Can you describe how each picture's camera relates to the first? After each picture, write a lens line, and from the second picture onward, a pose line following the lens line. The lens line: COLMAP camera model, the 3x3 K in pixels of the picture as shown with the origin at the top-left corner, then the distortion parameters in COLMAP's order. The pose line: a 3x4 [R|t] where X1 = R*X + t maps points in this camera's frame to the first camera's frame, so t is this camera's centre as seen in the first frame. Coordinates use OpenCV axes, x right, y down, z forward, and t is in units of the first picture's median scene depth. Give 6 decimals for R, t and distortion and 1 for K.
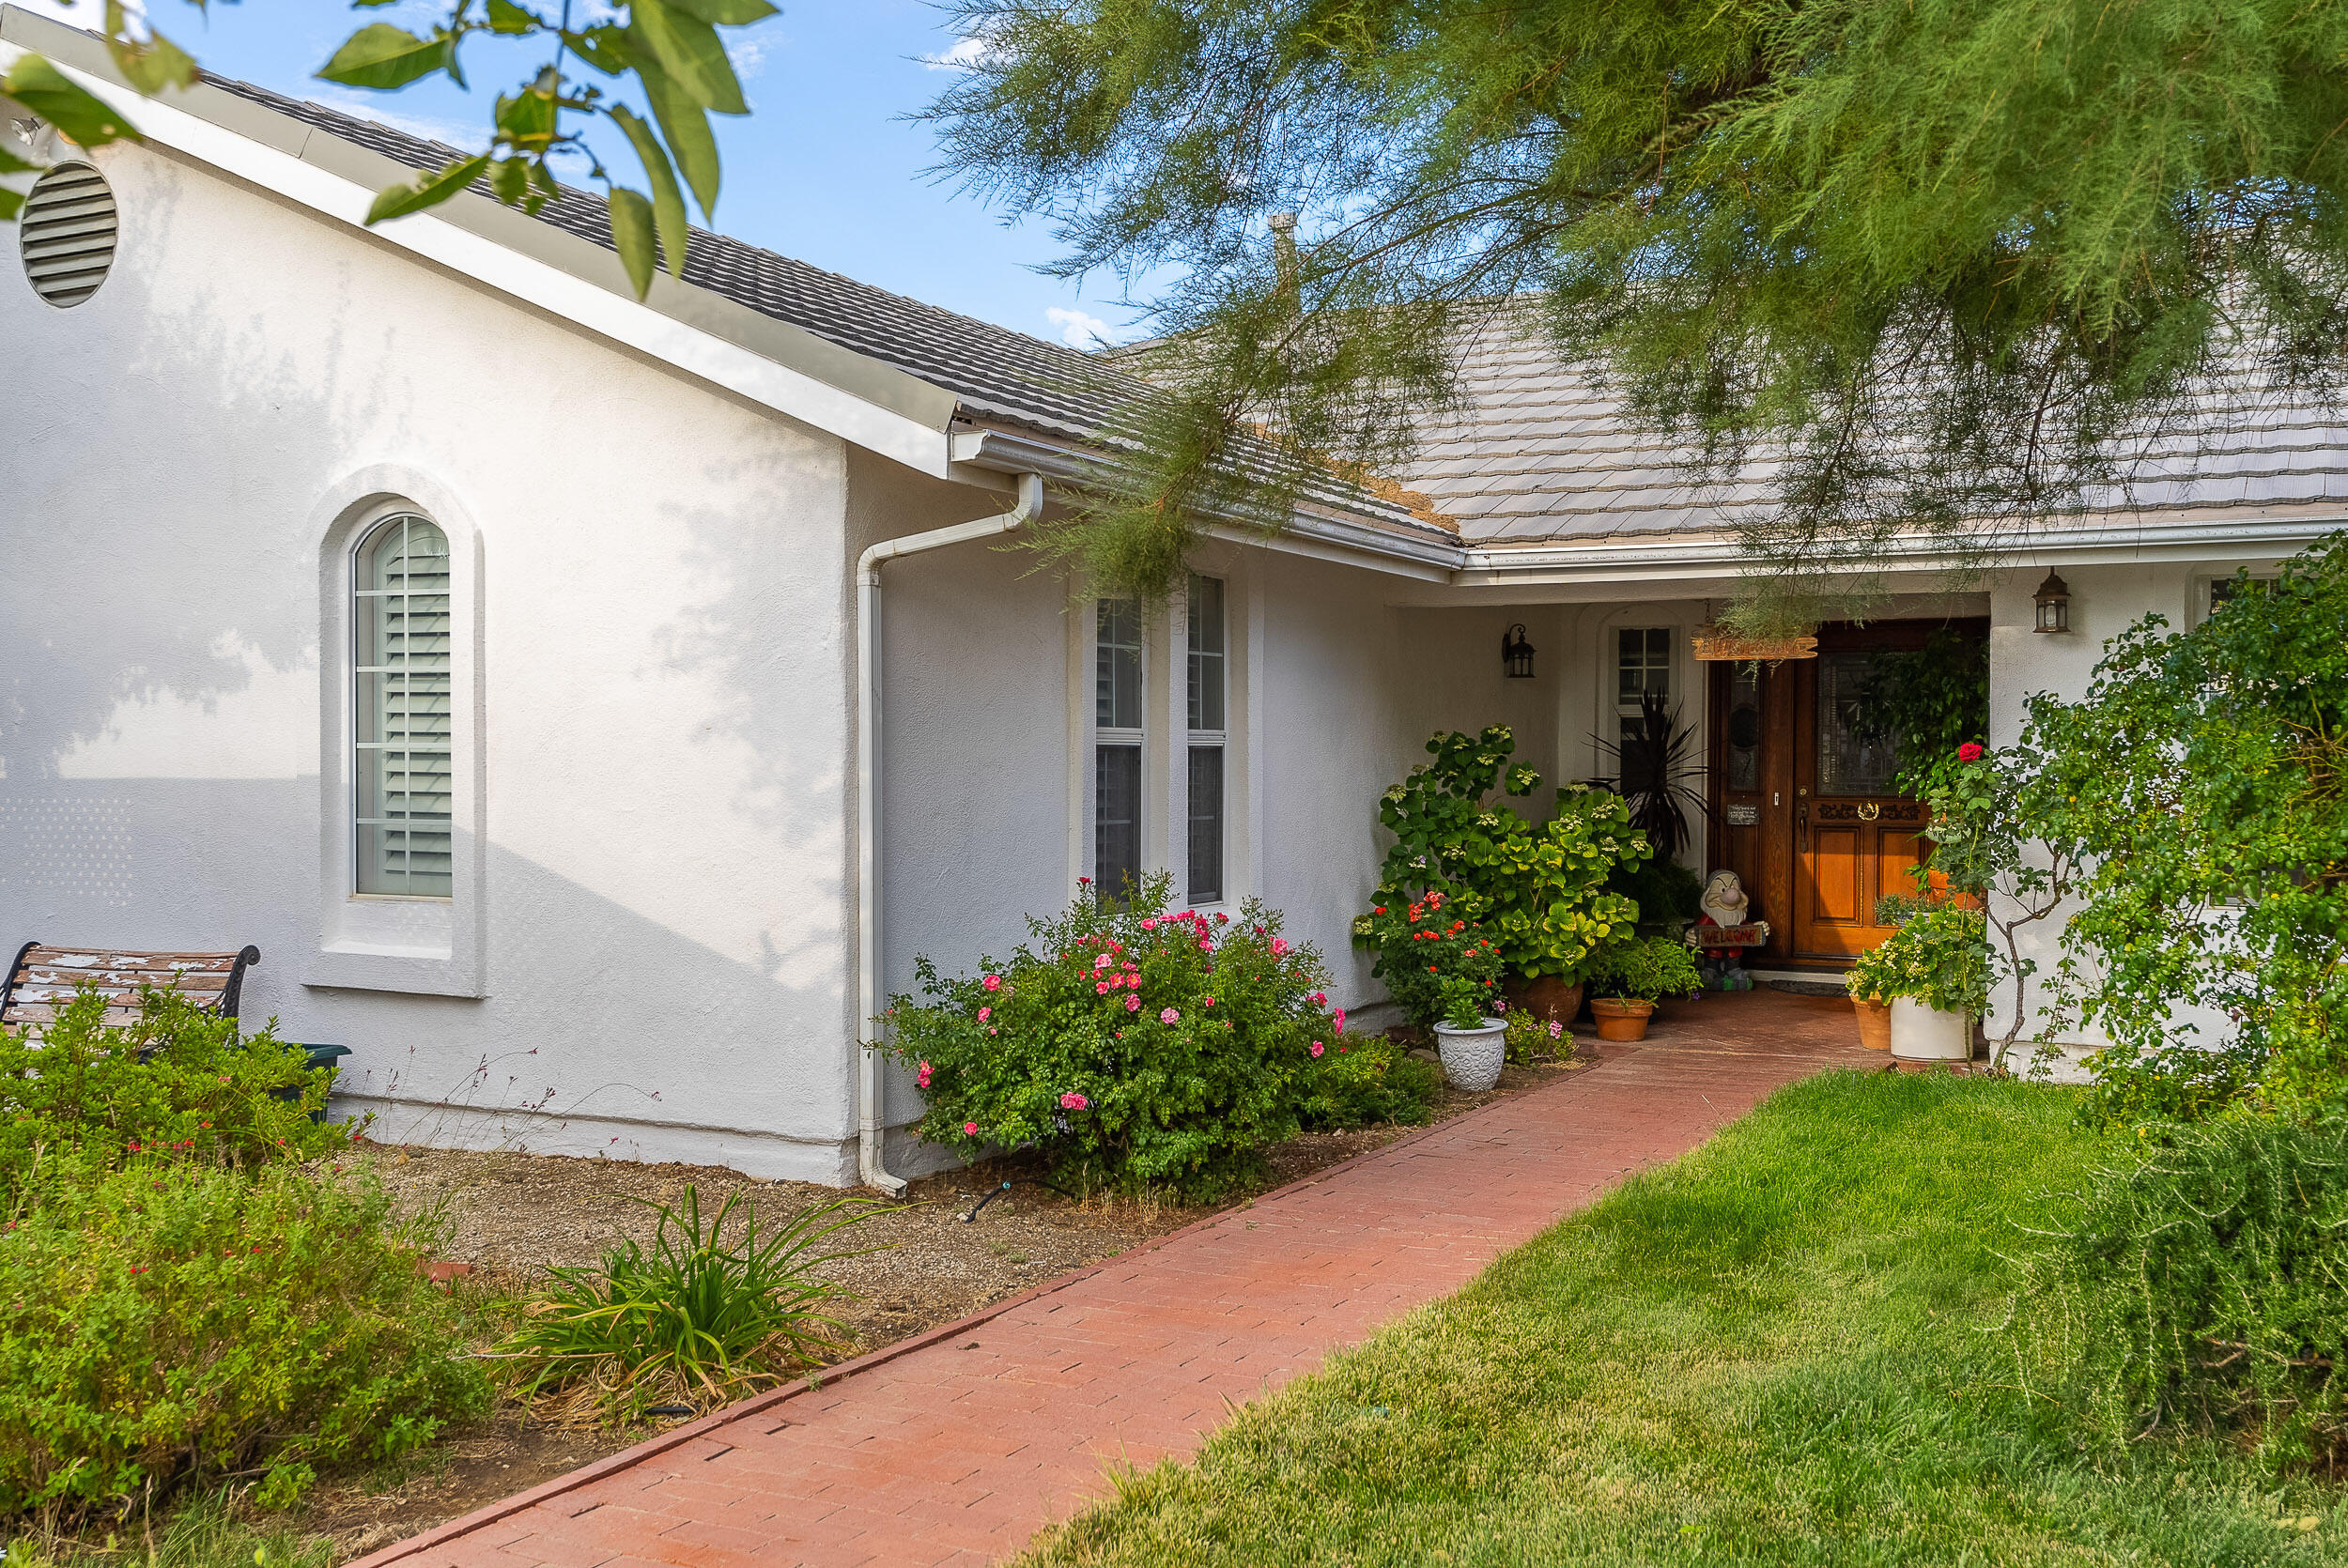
lens RADIAL K [[2284.2, 0, 1174.0], [0, 2284.2, 784.0], [0, 0, 1]] dist [0.022802, -0.020777]
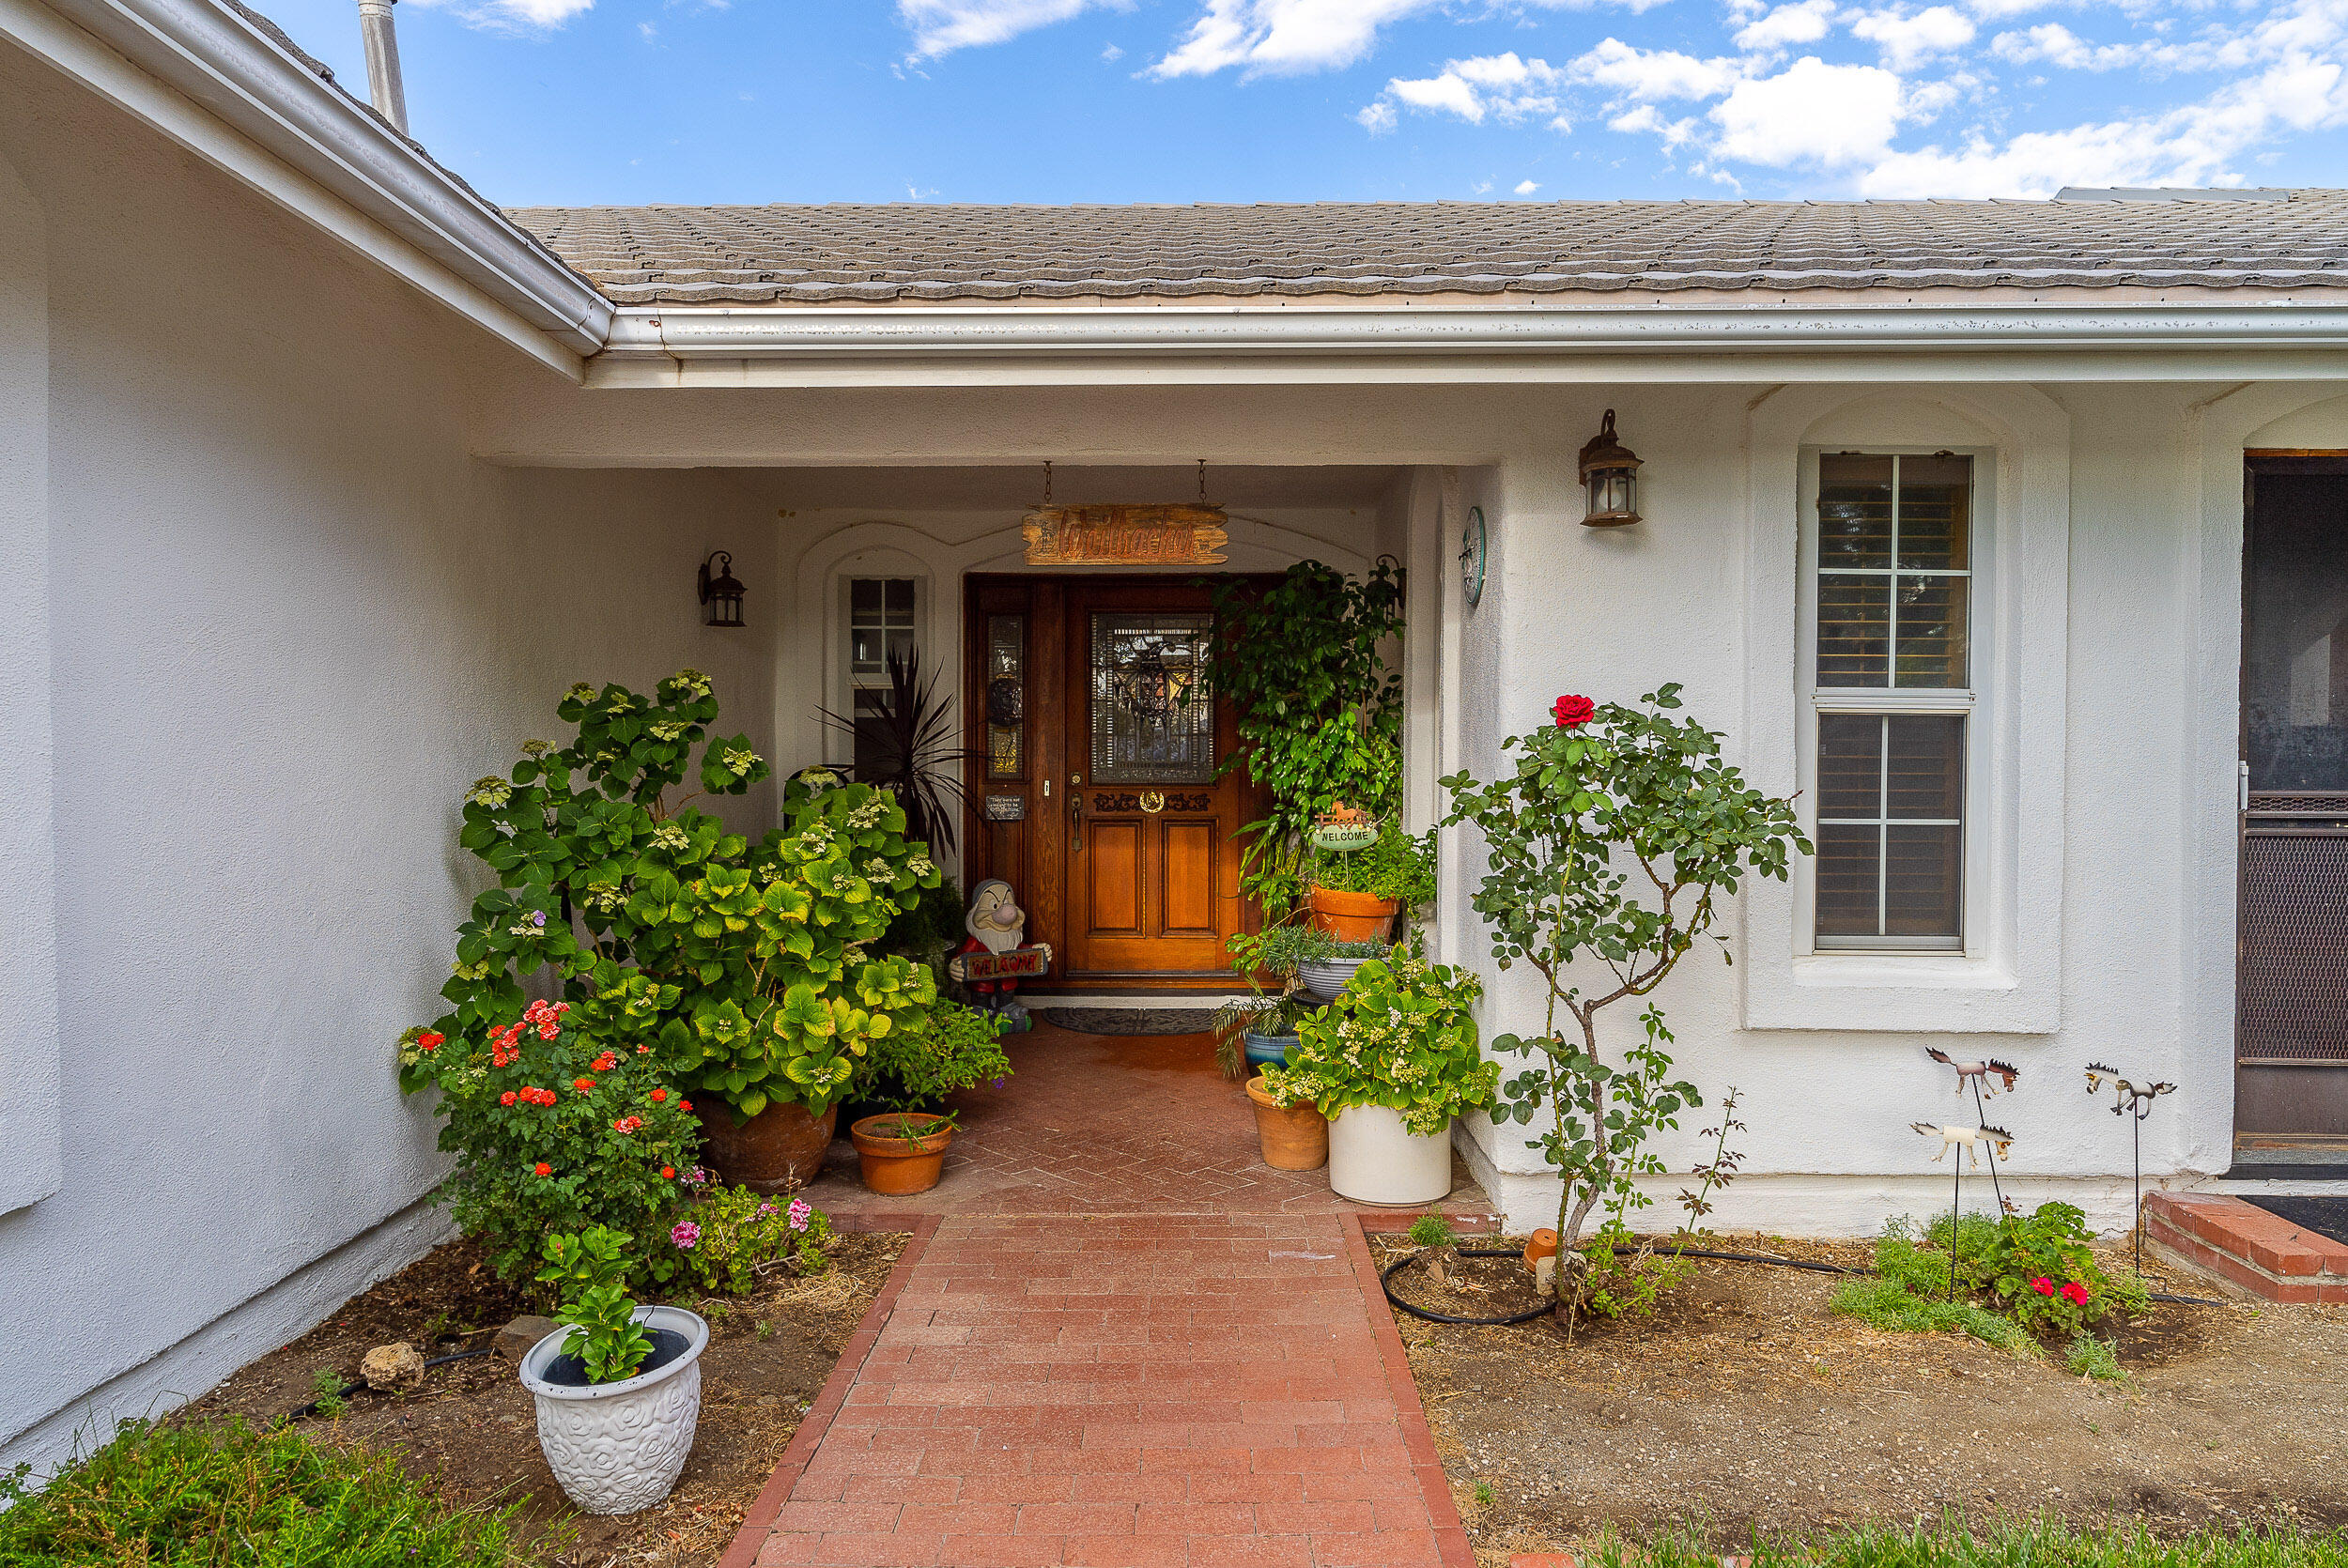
lens RADIAL K [[1408.0, 0, 1168.6], [0, 1408.0, 777.8], [0, 0, 1]] dist [-0.003586, 0.000168]
pose [[0.897049, -0.010615, 0.441803, 0.094381], [0.008377, 0.999940, 0.007016, -0.000549], [-0.441851, -0.002593, 0.897085, 0.633543]]
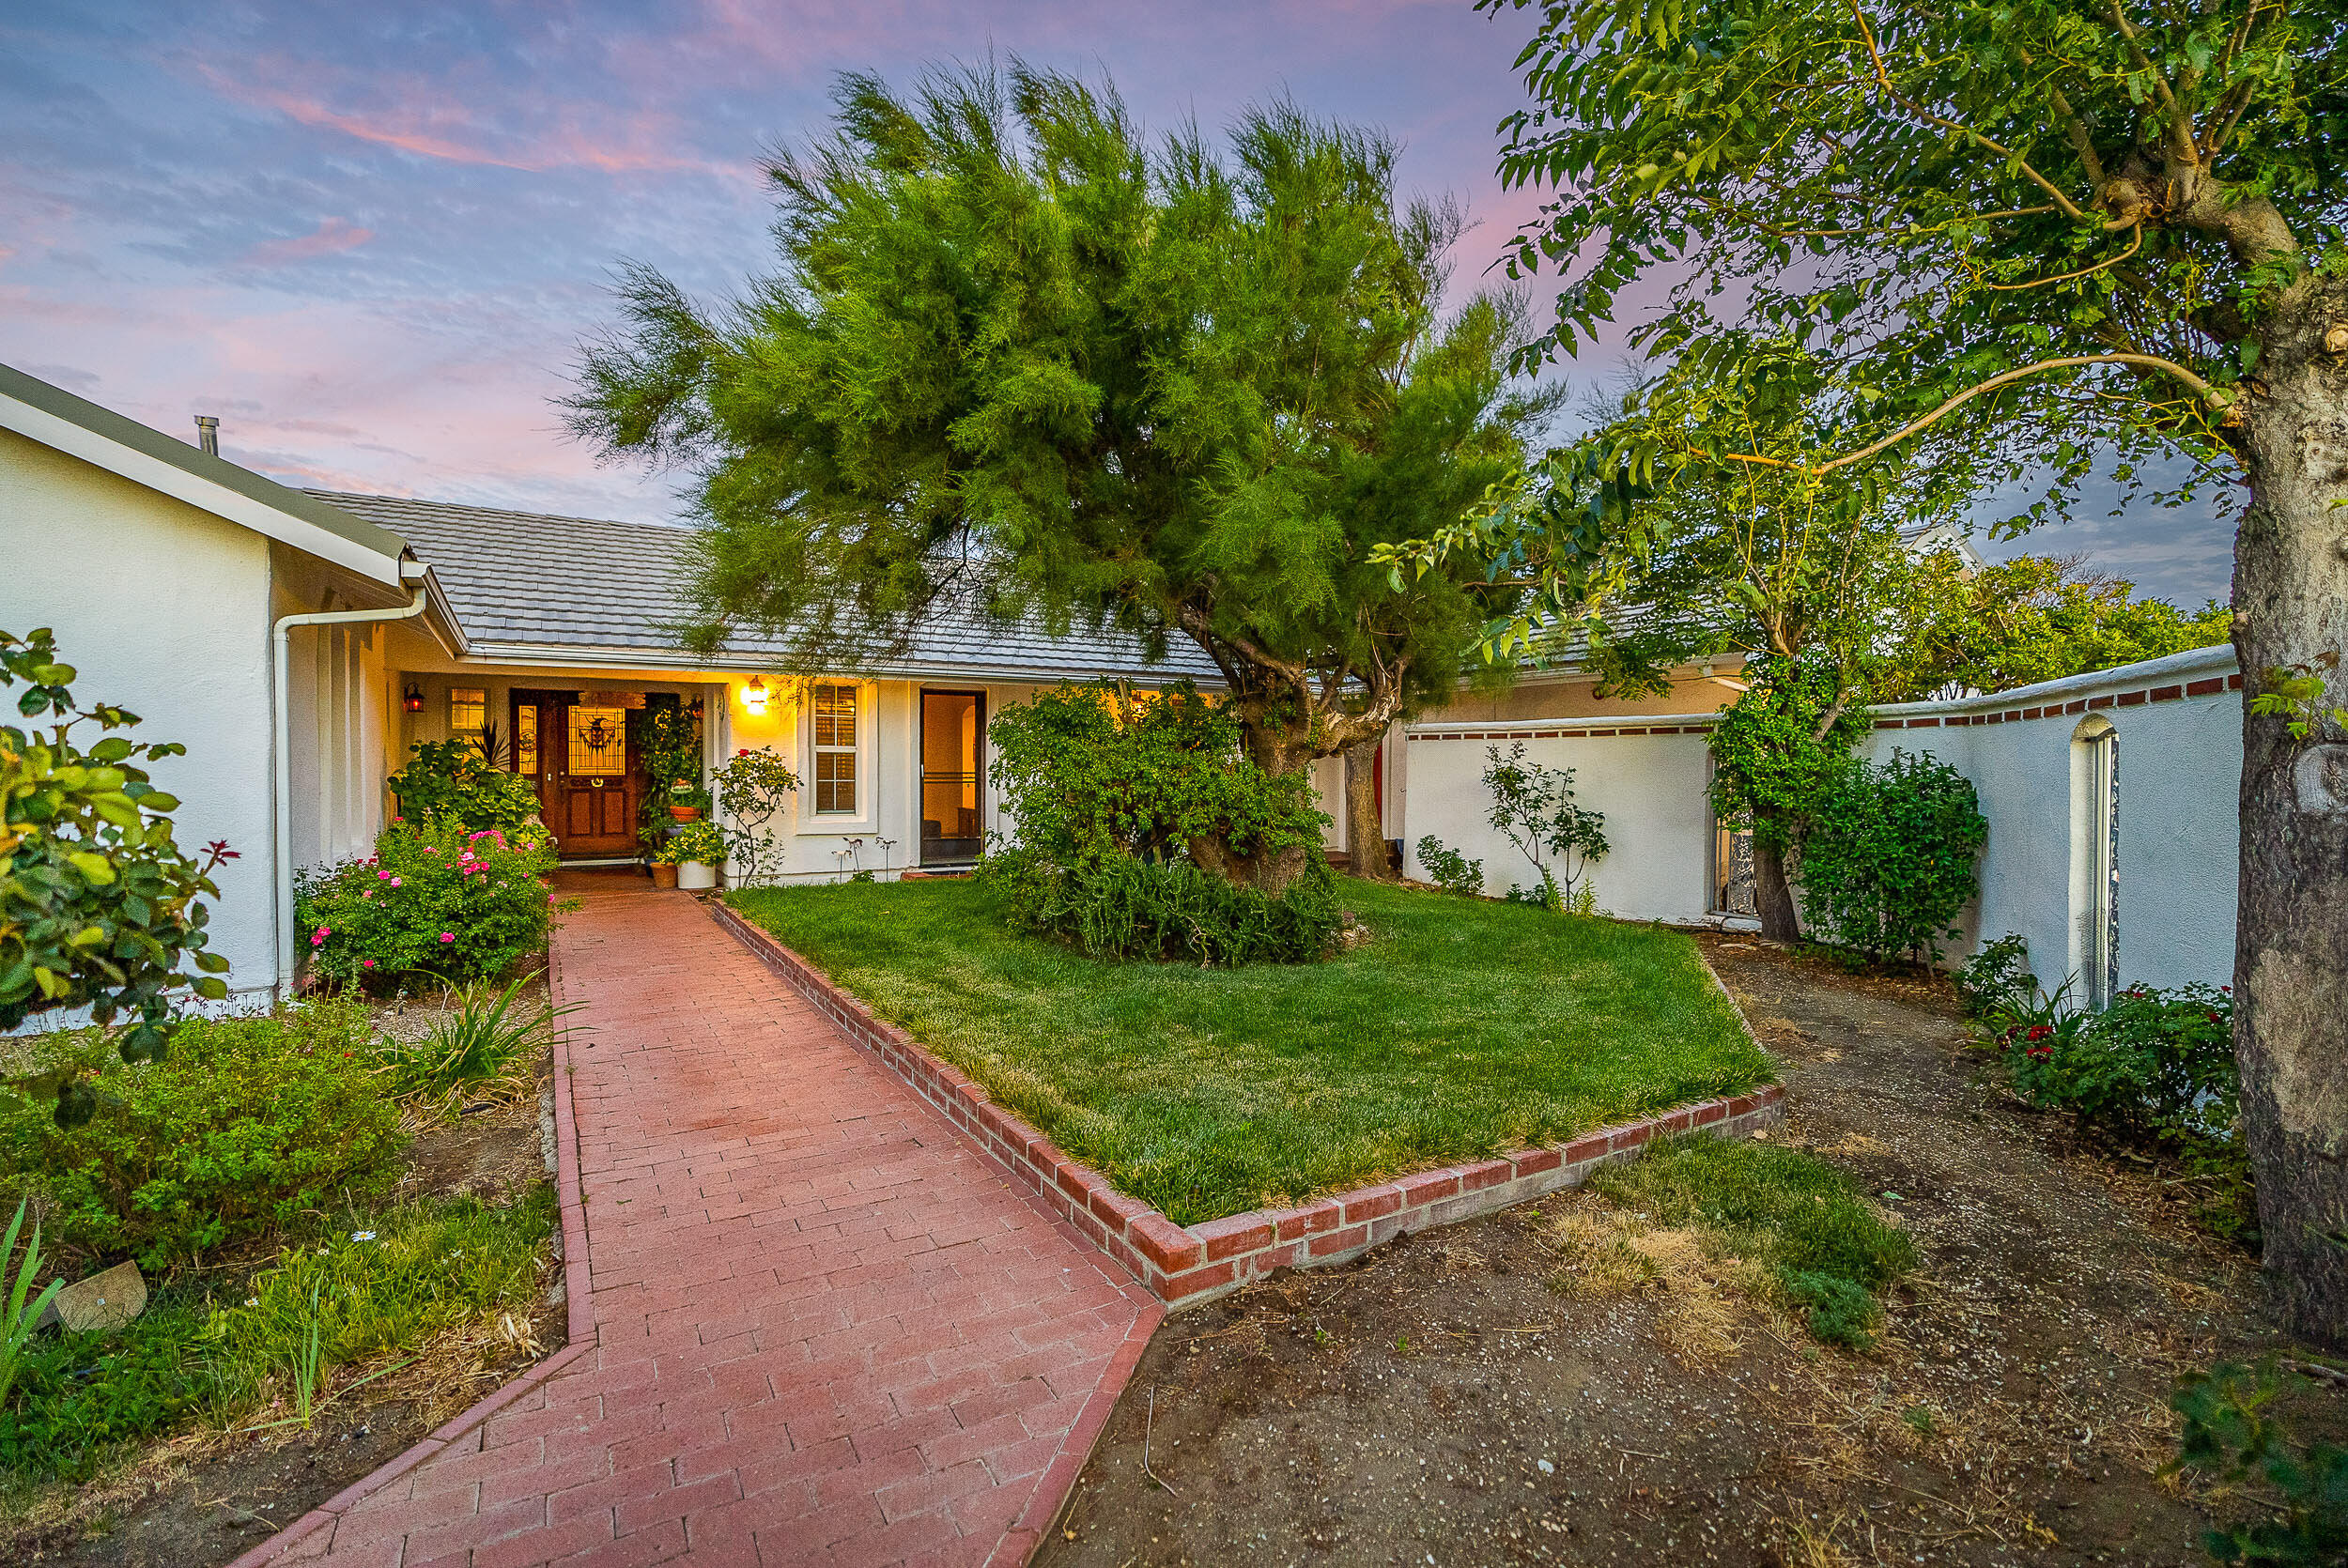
lens RADIAL K [[1060.7, 0, 1169.0], [0, 1060.7, 781.2], [0, 0, 1]] dist [-0.003551, 0.000308]
pose [[0.525734, -0.015837, 0.850502, -0.294824], [0.013030, 0.999859, 0.010563, 0.008164], [-0.850549, 0.005529, 0.525866, 0.051551]]
